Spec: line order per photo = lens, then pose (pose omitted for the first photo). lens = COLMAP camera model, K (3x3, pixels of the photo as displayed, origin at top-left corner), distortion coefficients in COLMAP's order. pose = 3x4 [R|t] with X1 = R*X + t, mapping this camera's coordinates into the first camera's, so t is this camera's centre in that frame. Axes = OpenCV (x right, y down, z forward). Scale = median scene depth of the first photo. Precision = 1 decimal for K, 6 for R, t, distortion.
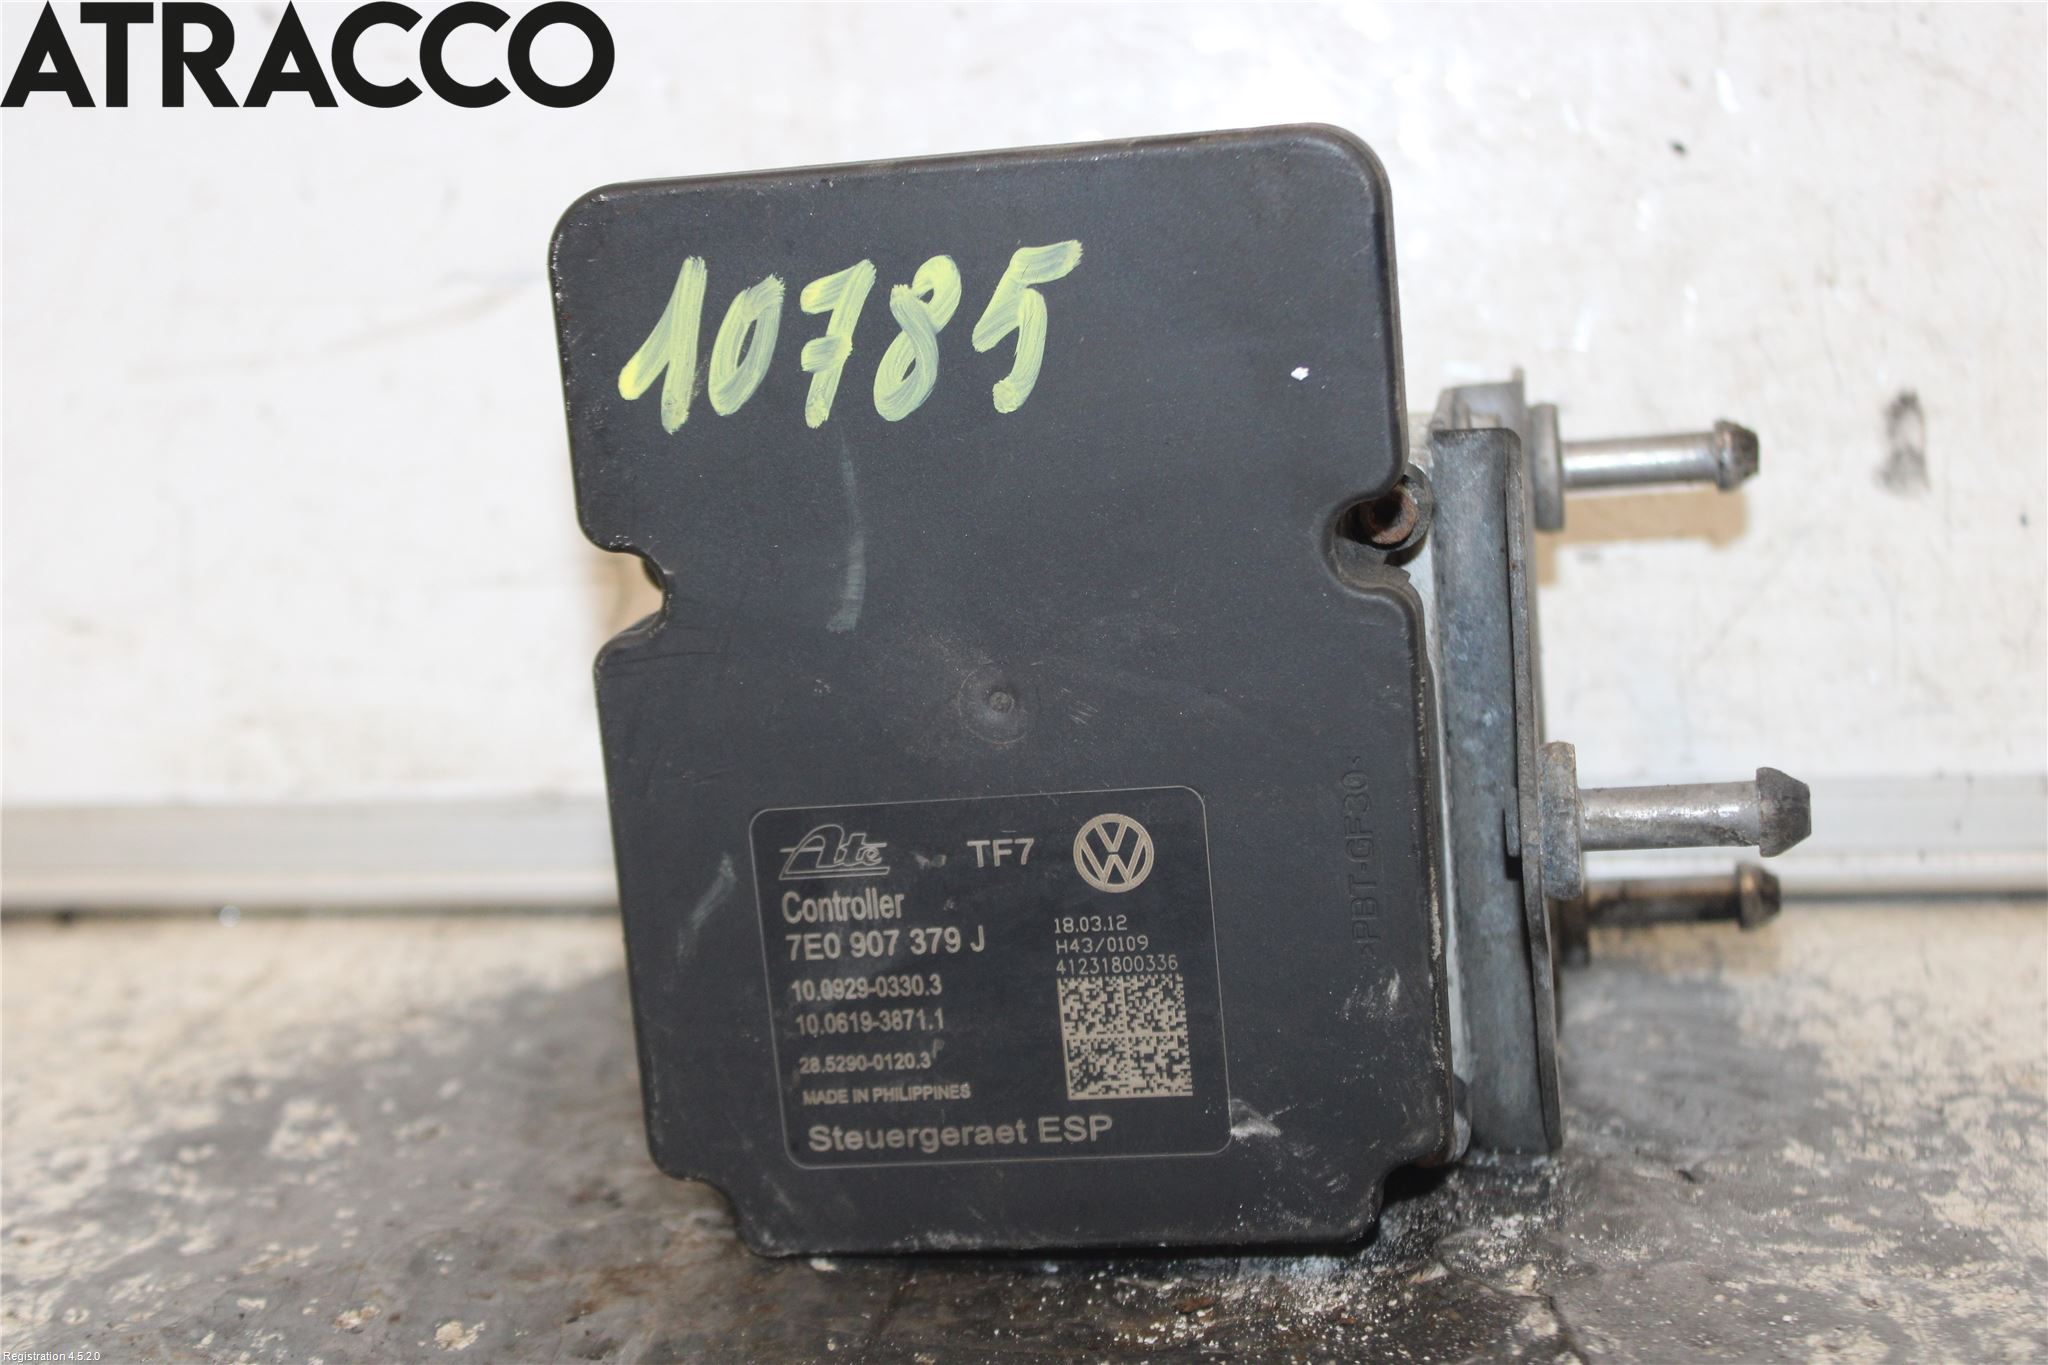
lens RADIAL K [[3371.3, 0, 1024.0], [0, 3371.3, 682.5], [0, 0, 1]] dist [0.009488, 0.039932]
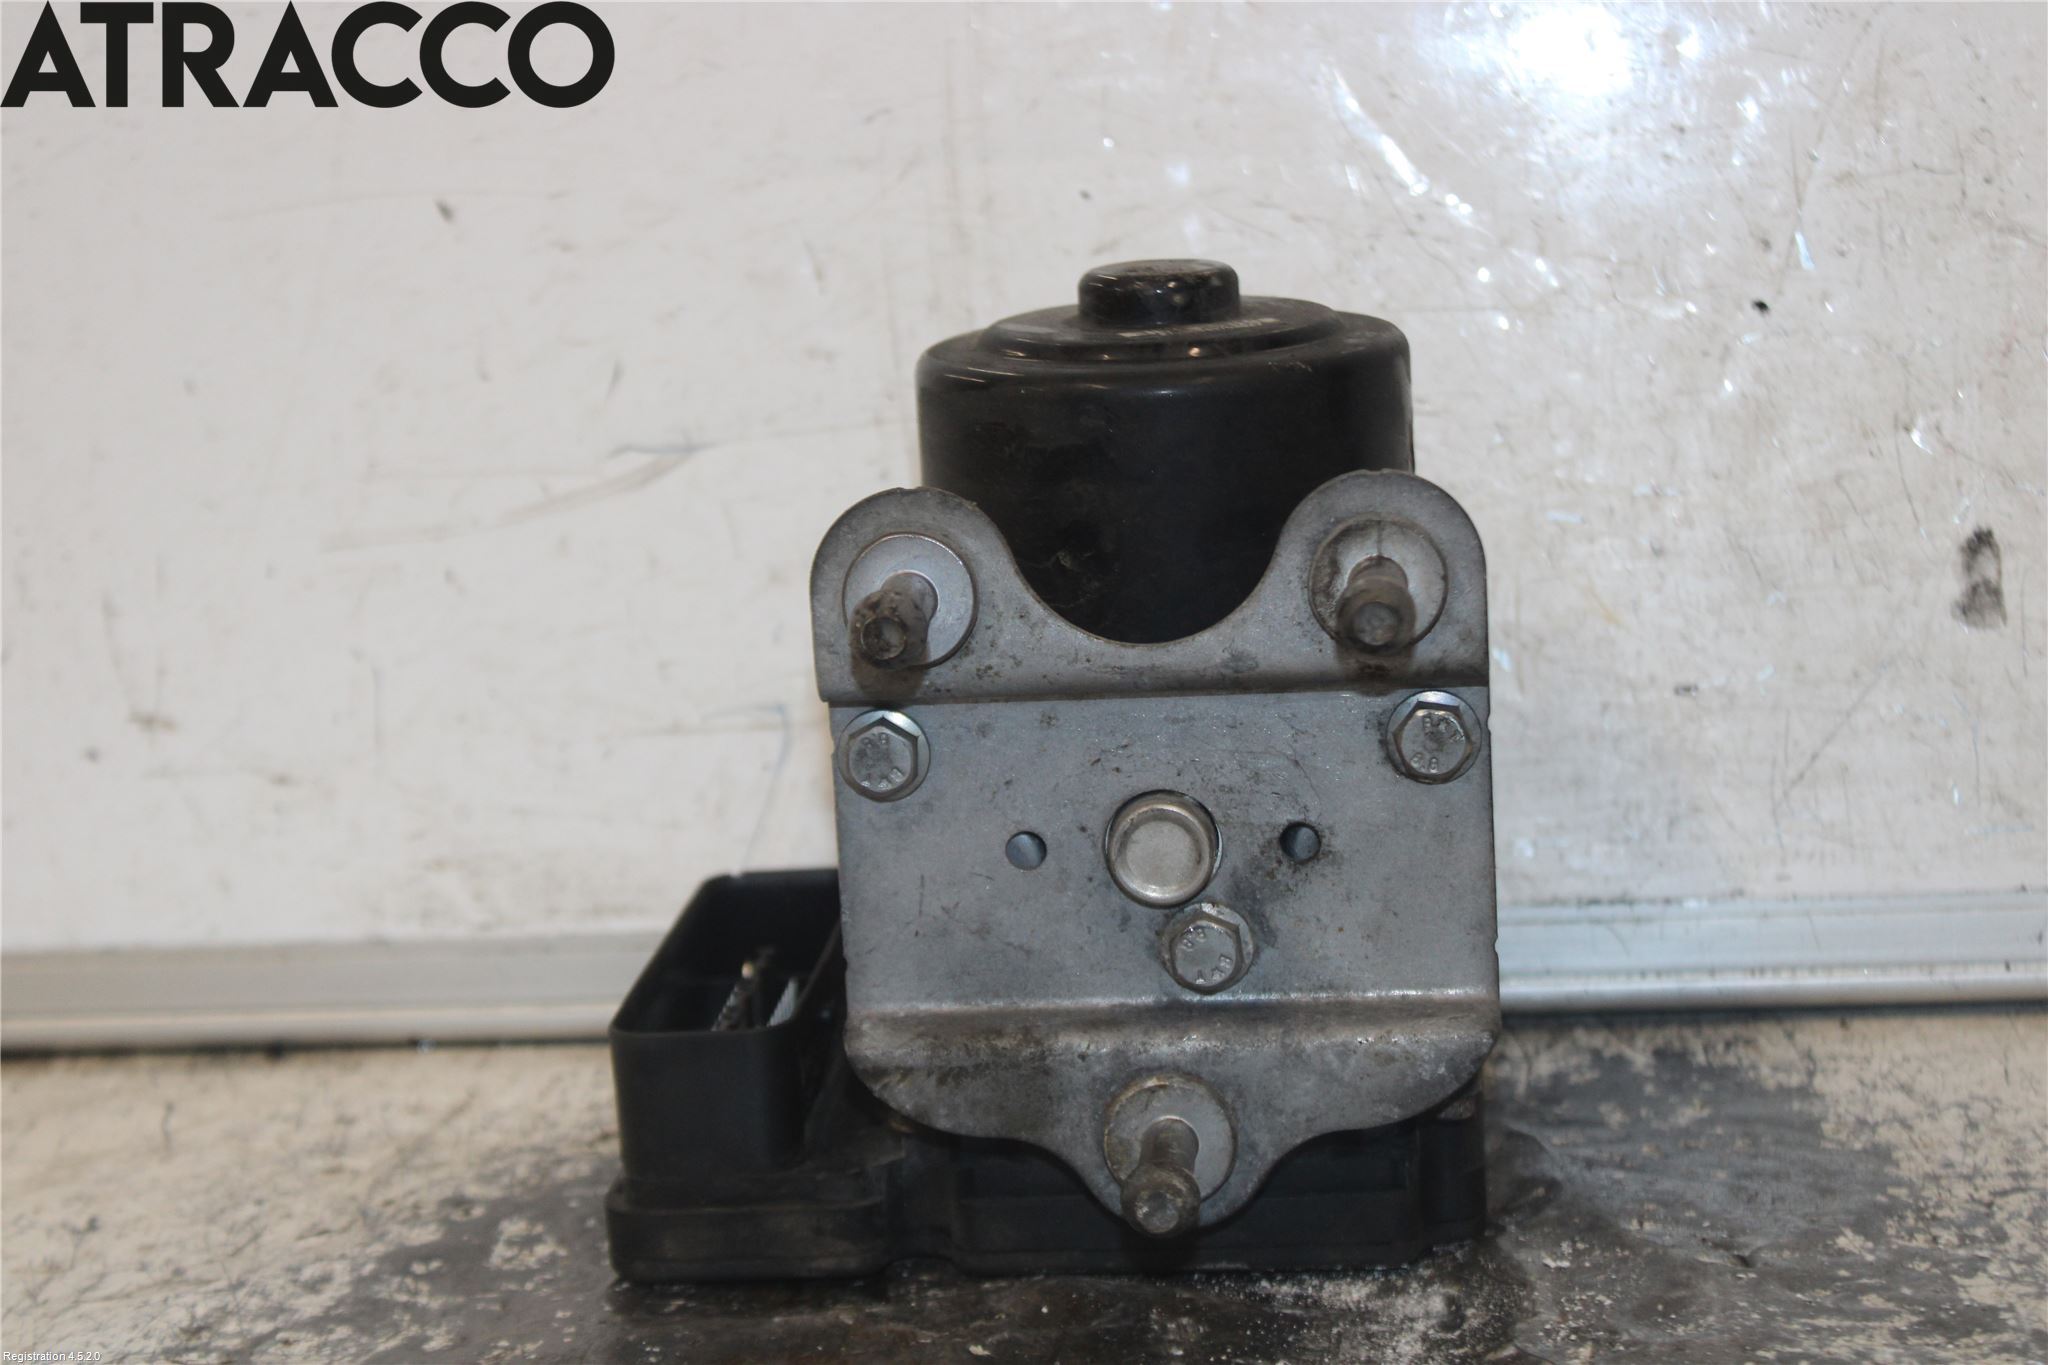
lens RADIAL K [[4590.7, 0, 1016.4], [0, 4590.7, 645.0], [0, 0, 1]] dist [0.091071, 0.802383]
pose [[0.998324, -0.023491, -0.052884, 0.041994], [0.023039, 0.999693, -0.009145, -0.054068], [0.053082, 0.007911, 0.998559, -0.579741]]
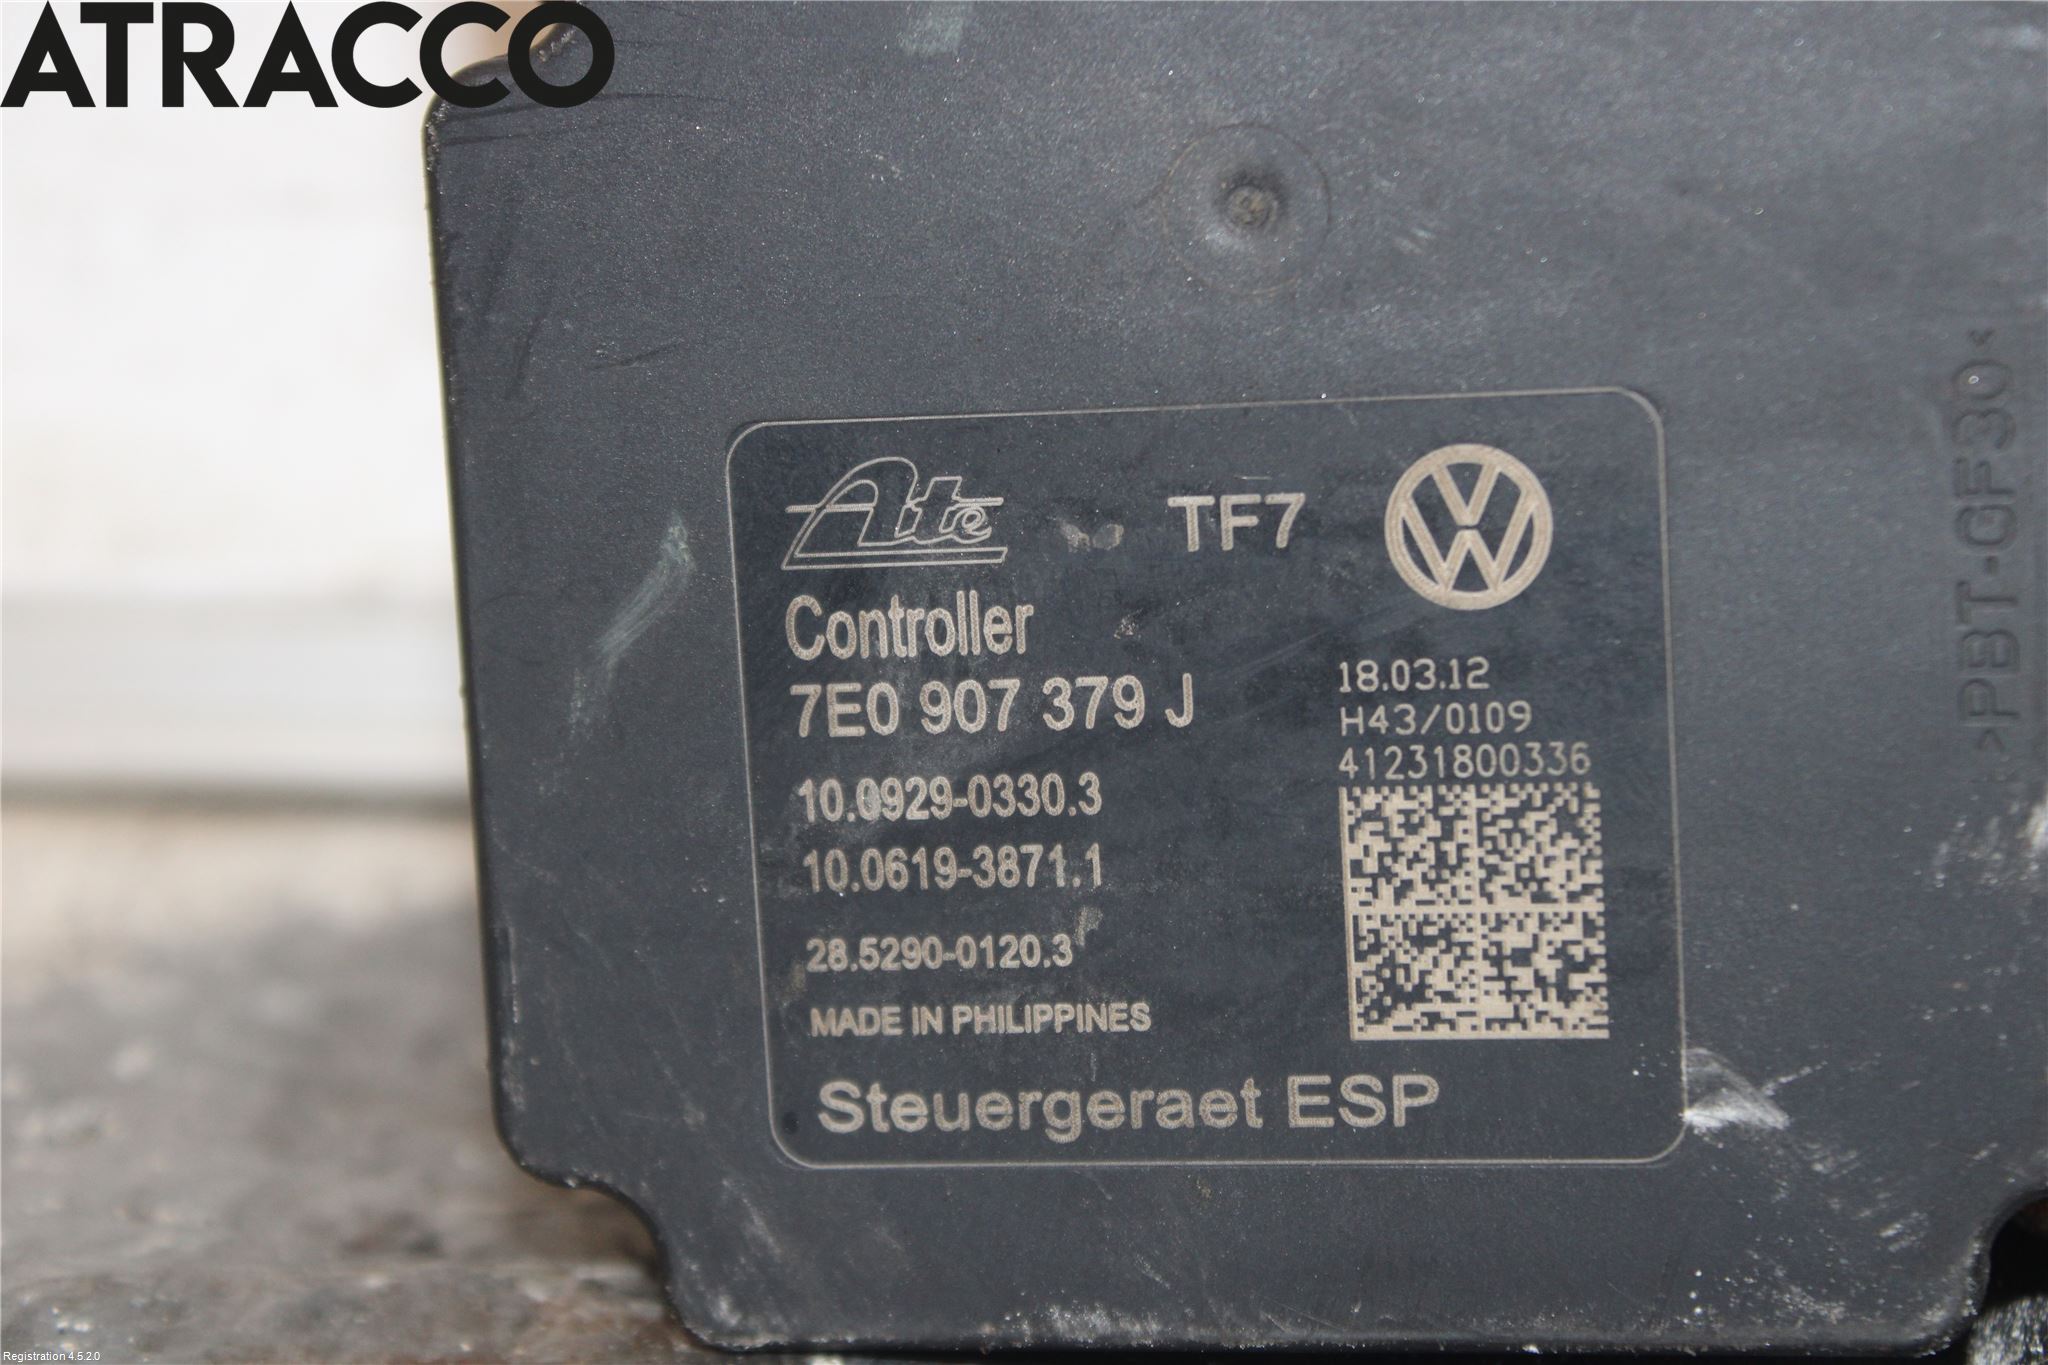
lens RADIAL K [[4613.4, 0, 1024.0], [0, 4613.4, 682.5], [0, 0, 1]] dist [0.076867, 0.076389]
pose [[0.999038, 0.040036, -0.017914, -0.024089], [-0.040816, 0.998127, -0.045562, 0.102963], [0.016056, 0.046249, 0.998801, 0.321728]]
